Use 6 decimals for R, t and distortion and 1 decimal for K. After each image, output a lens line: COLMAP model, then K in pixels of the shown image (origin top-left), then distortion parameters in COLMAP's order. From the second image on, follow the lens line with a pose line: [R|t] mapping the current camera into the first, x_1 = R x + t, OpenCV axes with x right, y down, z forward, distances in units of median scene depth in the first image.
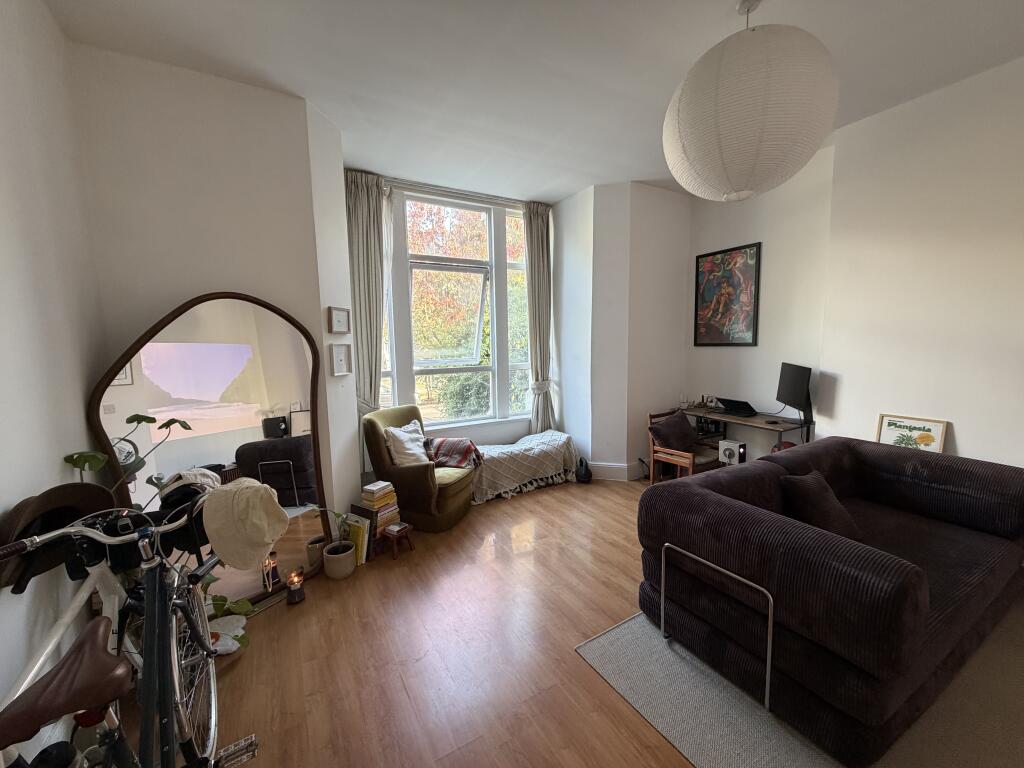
lens RADIAL K [[408.8, 0, 511.6], [0, 408.8, 379.3], [0, 0, 1]] dist [-0.001017, -0.001321]
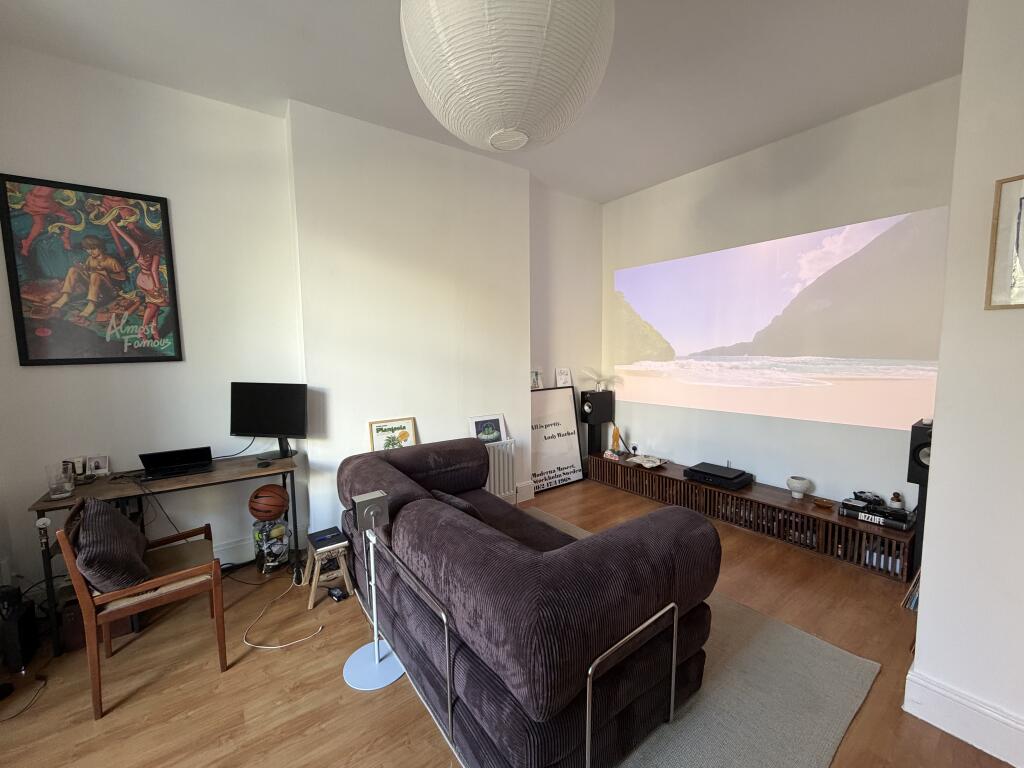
lens RADIAL K [[408.8, 0, 510.9], [0, 408.8, 384.1], [0, 0, 1]] dist [-0.001017, -0.001321]
pose [[-0.097289, -0.078488, 0.992157, -0.095479], [0.108383, 0.990121, 0.088954, -0.046213], [-0.989337, 0.116188, -0.087821, 0.550884]]
